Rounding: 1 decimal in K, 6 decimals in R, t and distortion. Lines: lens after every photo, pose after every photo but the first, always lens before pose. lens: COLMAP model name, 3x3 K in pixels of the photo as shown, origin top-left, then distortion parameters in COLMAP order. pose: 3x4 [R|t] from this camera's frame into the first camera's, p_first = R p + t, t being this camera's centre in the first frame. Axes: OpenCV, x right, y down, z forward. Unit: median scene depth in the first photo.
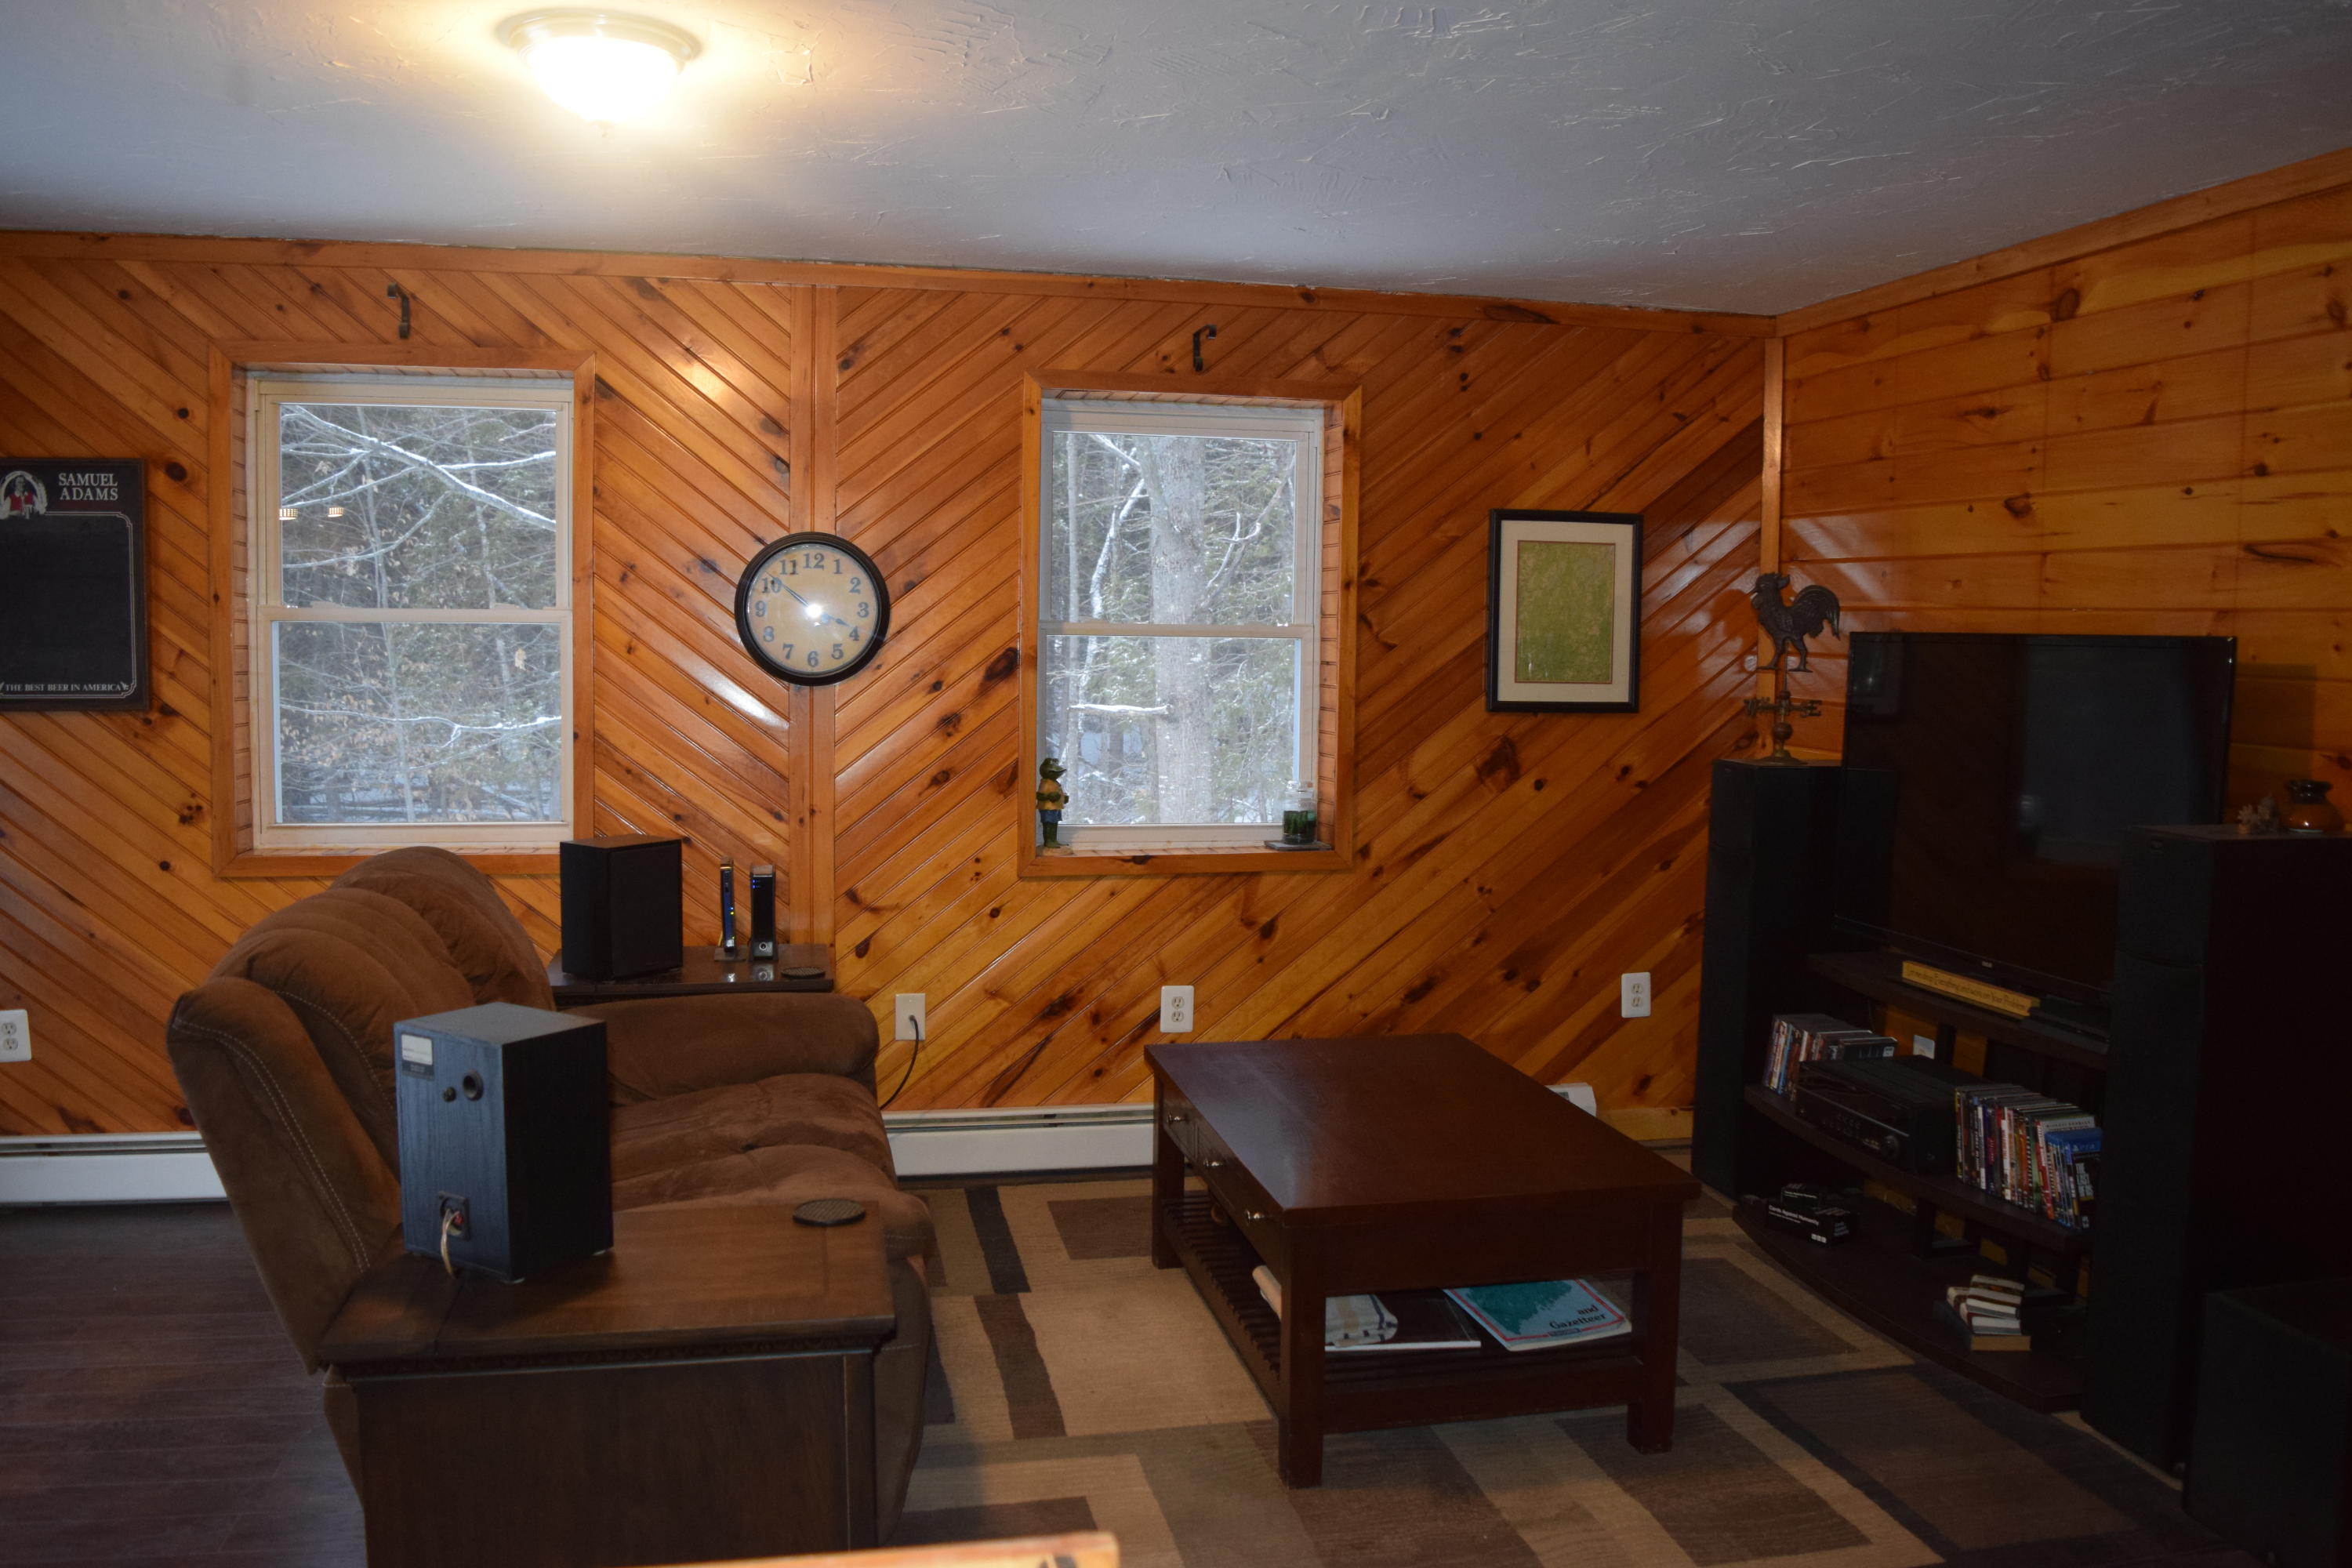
lens RADIAL K [[1843.3, 0, 1180.6], [0, 1843.3, 784.6], [0, 0, 1]] dist [-0.095712, 0.019743]
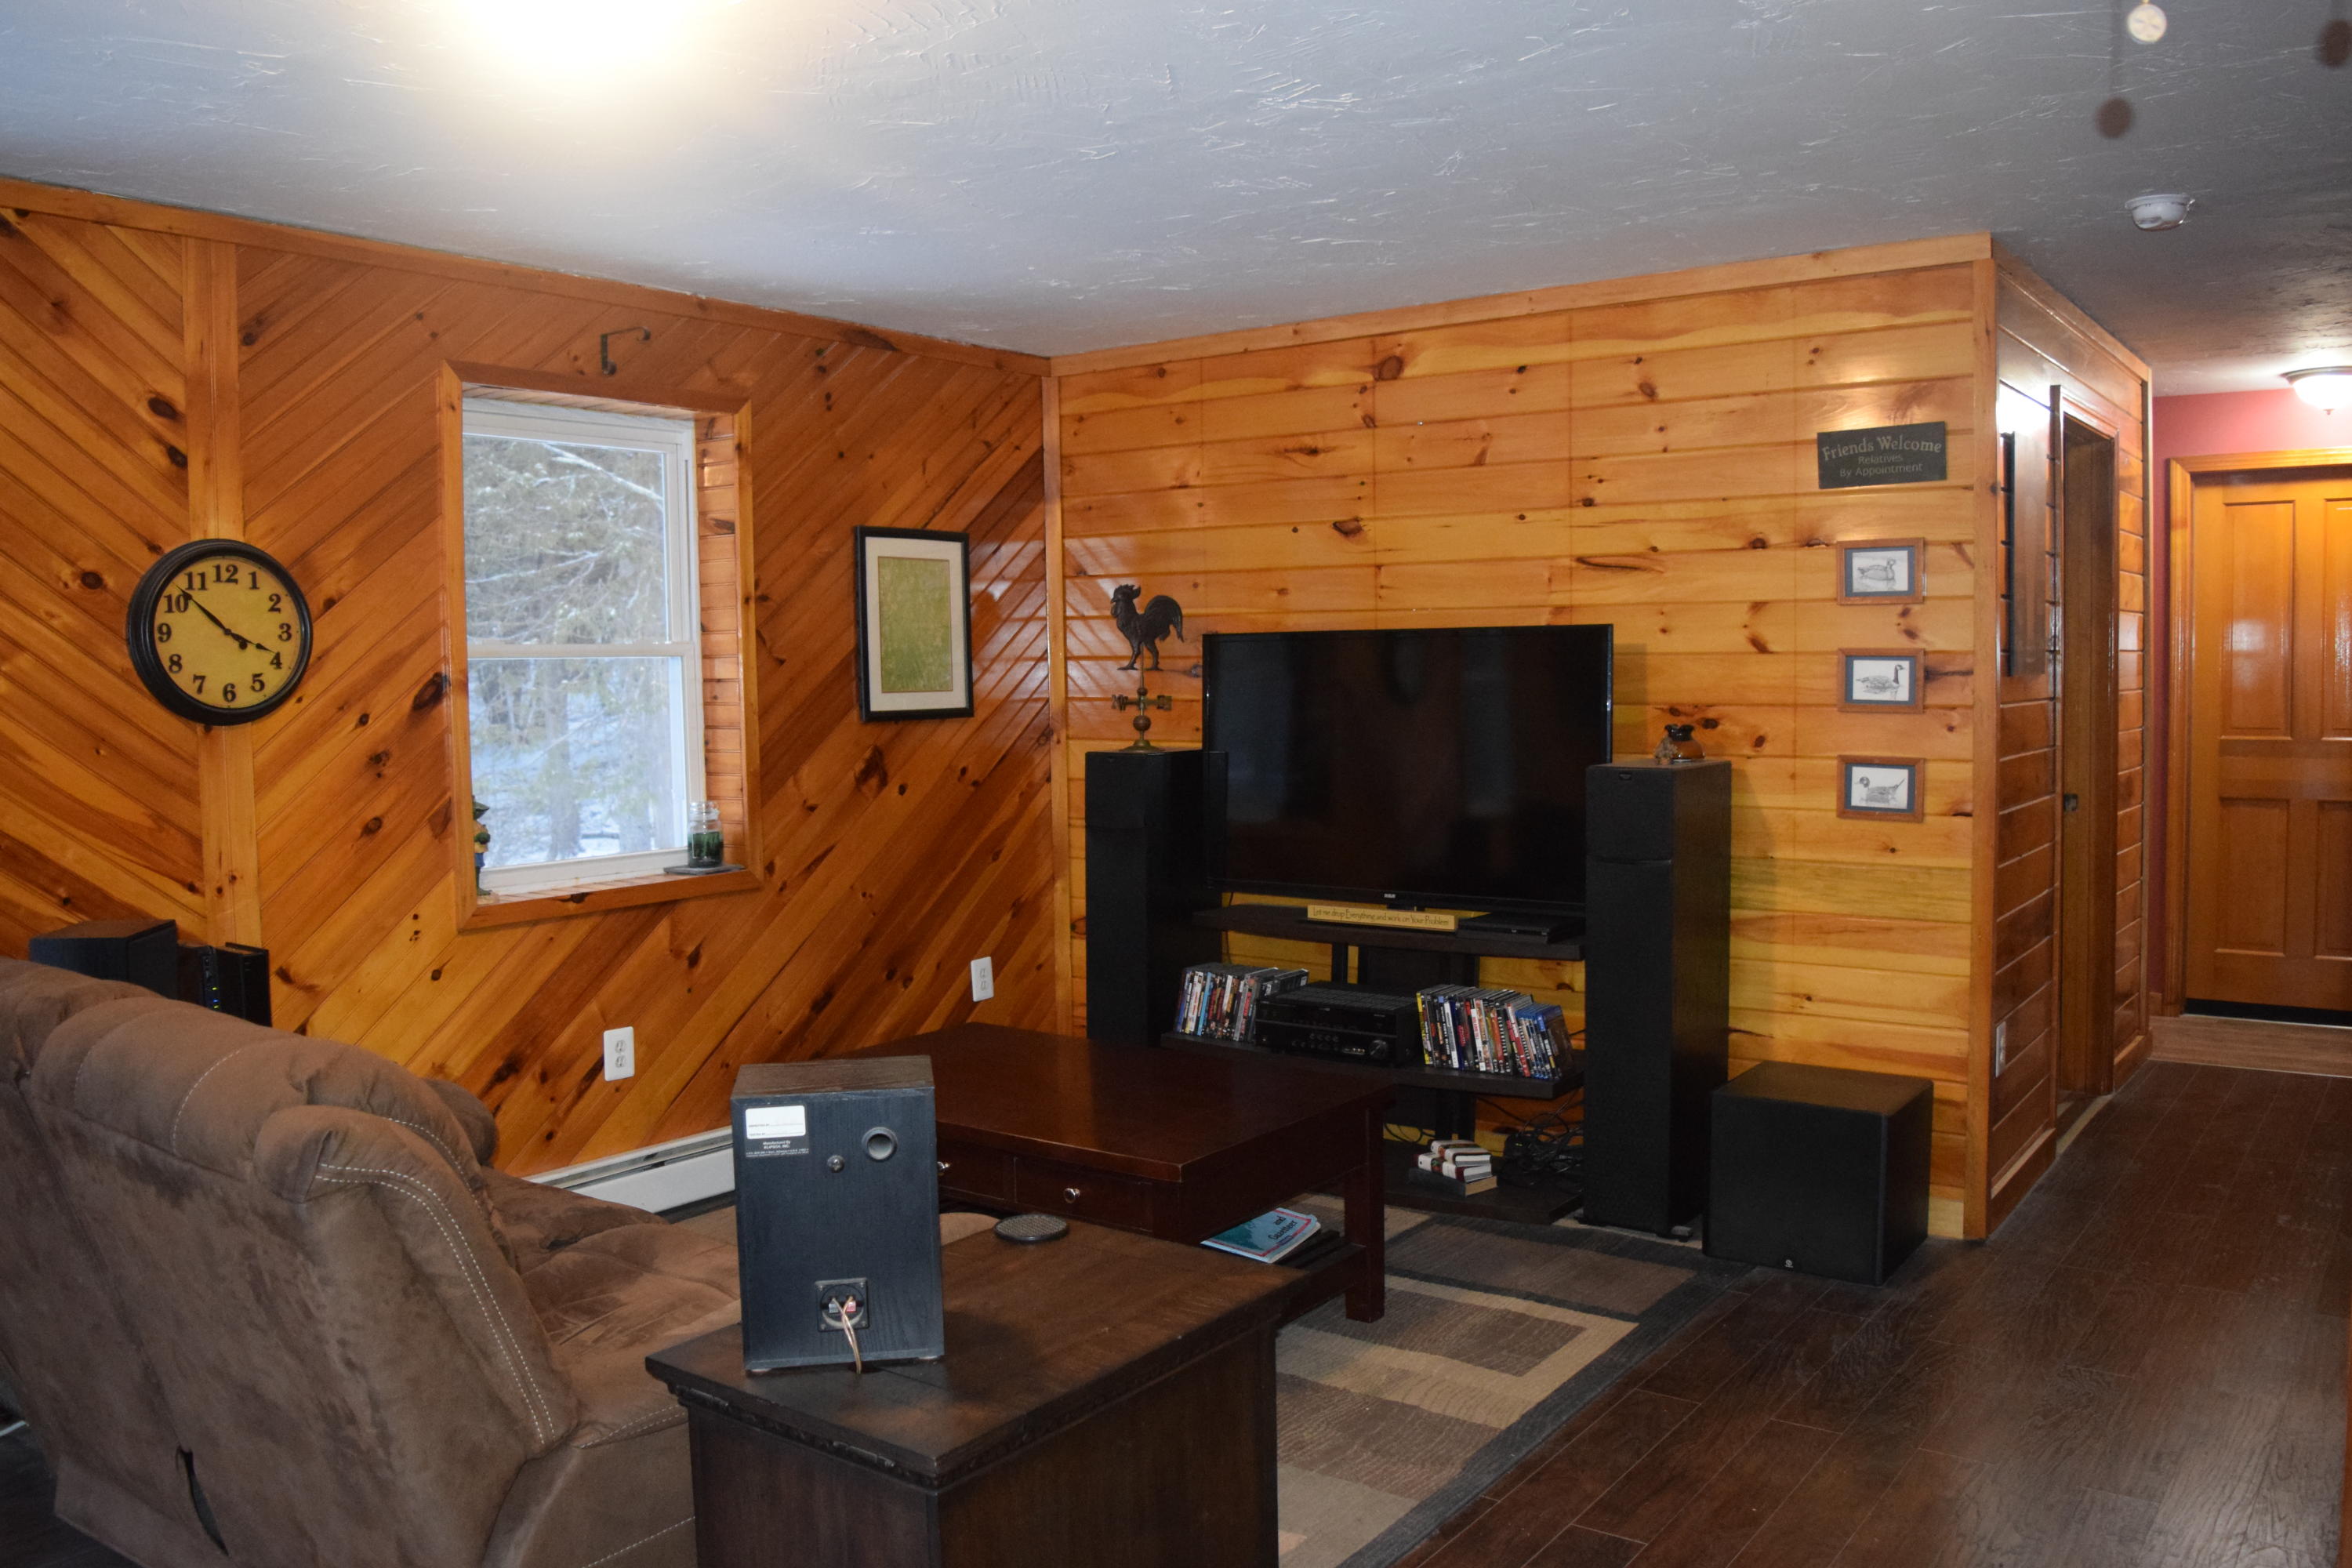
lens RADIAL K [[1843.3, 0, 1171.6], [0, 1843.3, 788.3], [0, 0, 1]] dist [-0.095712, 0.019743]
pose [[0.755693, -0.069349, 0.651244, -0.555399], [0.080166, 0.996695, 0.013112, -0.003161], [-0.650001, 0.042300, 0.758755, 0.155299]]
